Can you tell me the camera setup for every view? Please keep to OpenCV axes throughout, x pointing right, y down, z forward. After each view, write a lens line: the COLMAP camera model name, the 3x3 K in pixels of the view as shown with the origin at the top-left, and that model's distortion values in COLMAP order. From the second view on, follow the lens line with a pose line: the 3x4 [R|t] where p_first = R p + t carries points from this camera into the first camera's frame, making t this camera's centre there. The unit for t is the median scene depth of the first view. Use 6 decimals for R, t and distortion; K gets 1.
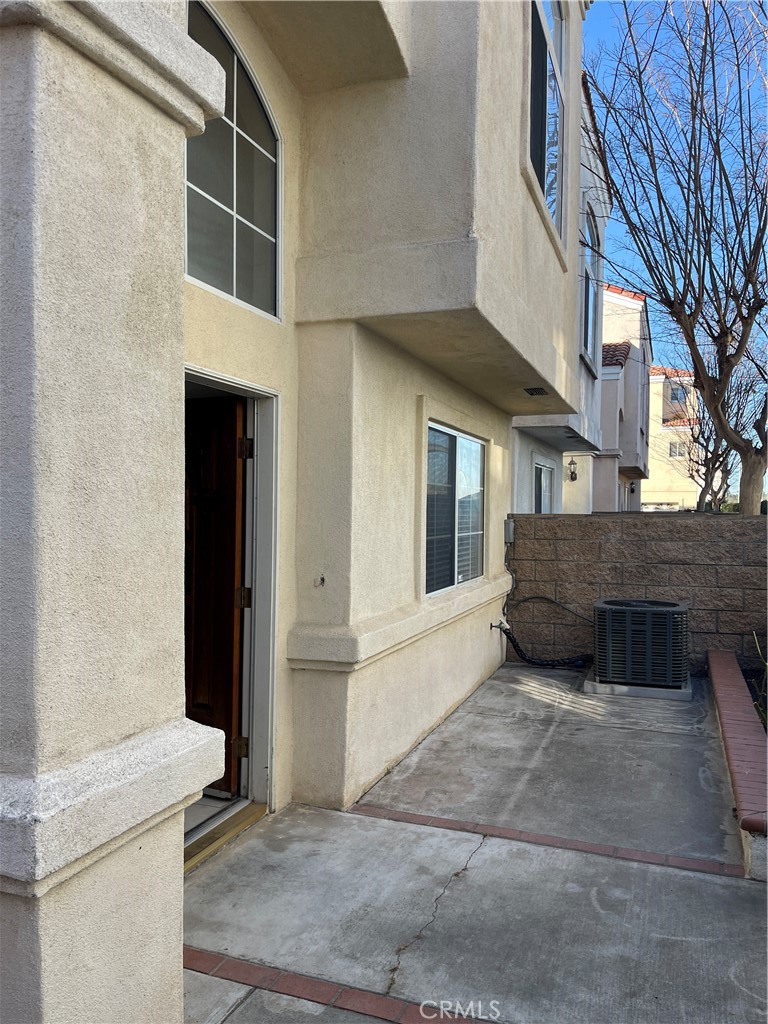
lens RADIAL K [[767.1, 0, 384.0], [0, 767.1, 515.3], [0, 0, 1]] dist [0.040633, -0.001526]
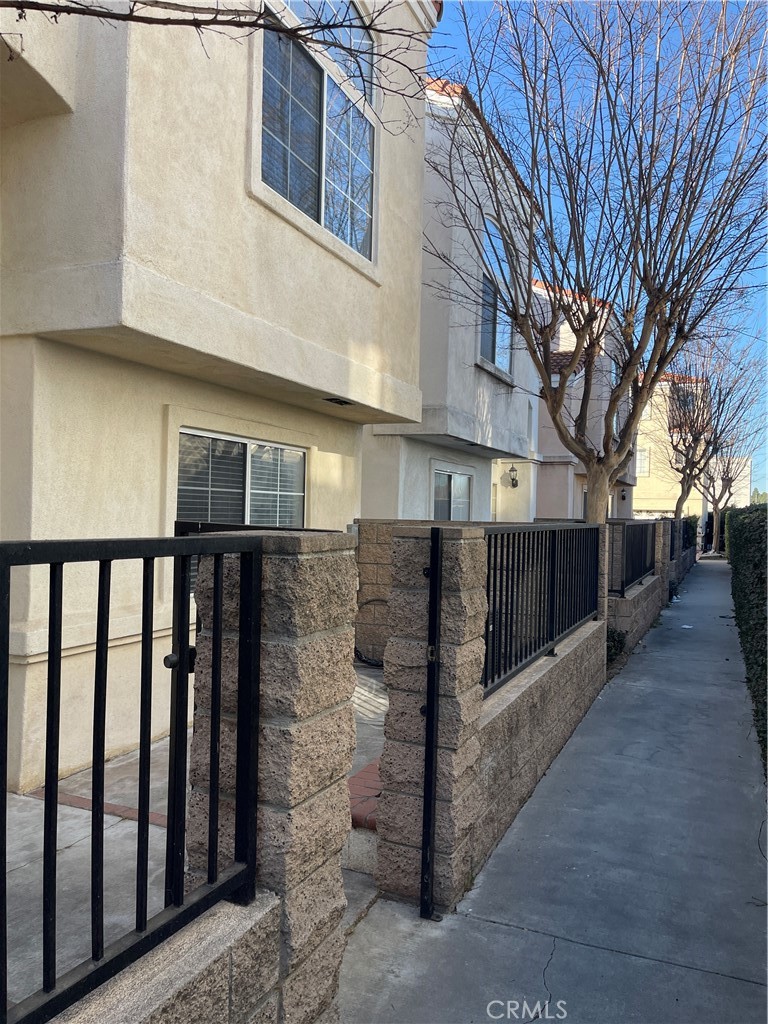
lens RADIAL K [[766.9, 0, 387.3], [0, 766.9, 519.1], [0, 0, 1]] dist [0.083022, -0.107939]
pose [[0.998837, 0.014270, -0.046051, 0.500263], [-0.014266, 0.999898, 0.000405, -0.005574], [0.046052, 0.000253, 0.998939, -0.056794]]
